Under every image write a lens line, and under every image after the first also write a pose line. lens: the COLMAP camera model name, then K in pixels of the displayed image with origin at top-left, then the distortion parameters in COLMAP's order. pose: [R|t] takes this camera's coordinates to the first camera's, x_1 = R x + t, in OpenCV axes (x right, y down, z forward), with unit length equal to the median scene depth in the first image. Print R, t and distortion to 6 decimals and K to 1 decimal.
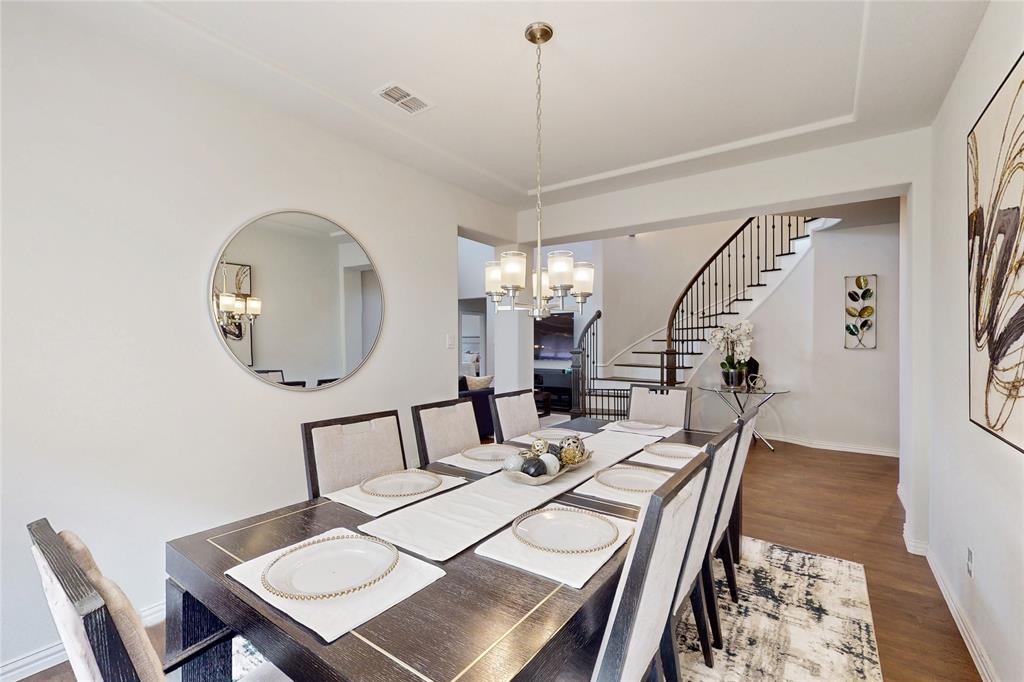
lens RADIAL K [[444.1, 0, 512.4], [0, 444.1, 343.6], [0, 0, 1]] dist [0.000795, 0.000390]
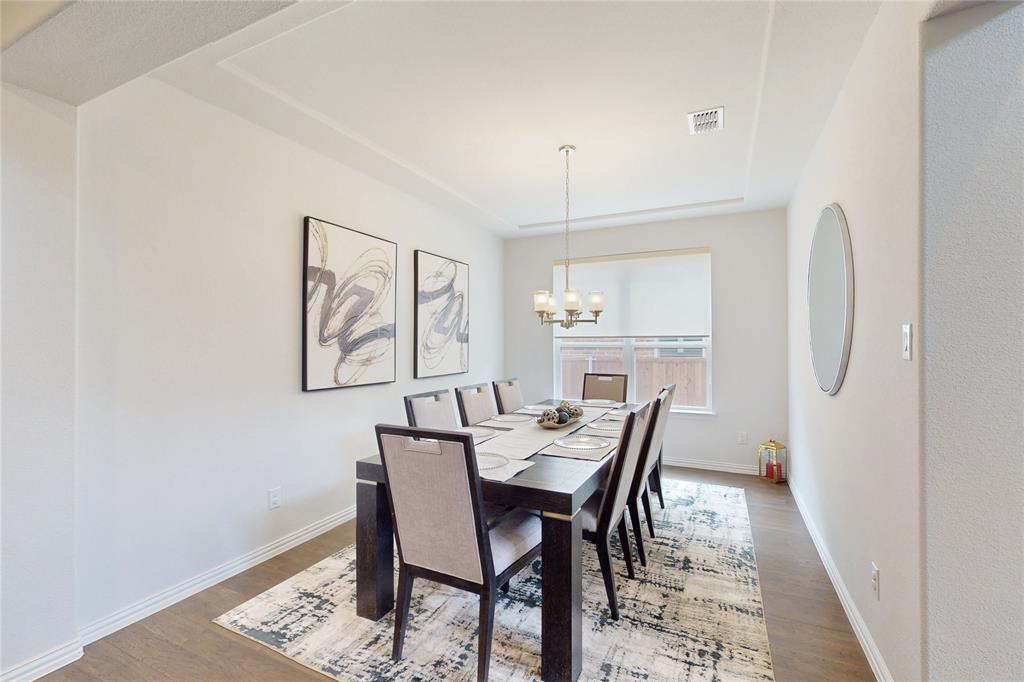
lens RADIAL K [[444.1, 0, 512.4], [0, 444.1, 343.6], [0, 0, 1]] dist [0.000795, 0.000390]
pose [[-0.984559, -0.001284, -0.175051, 0.395609], [-0.001525, 0.999998, 0.001242, -0.001511], [0.175049, 0.001490, -0.984559, 1.869660]]
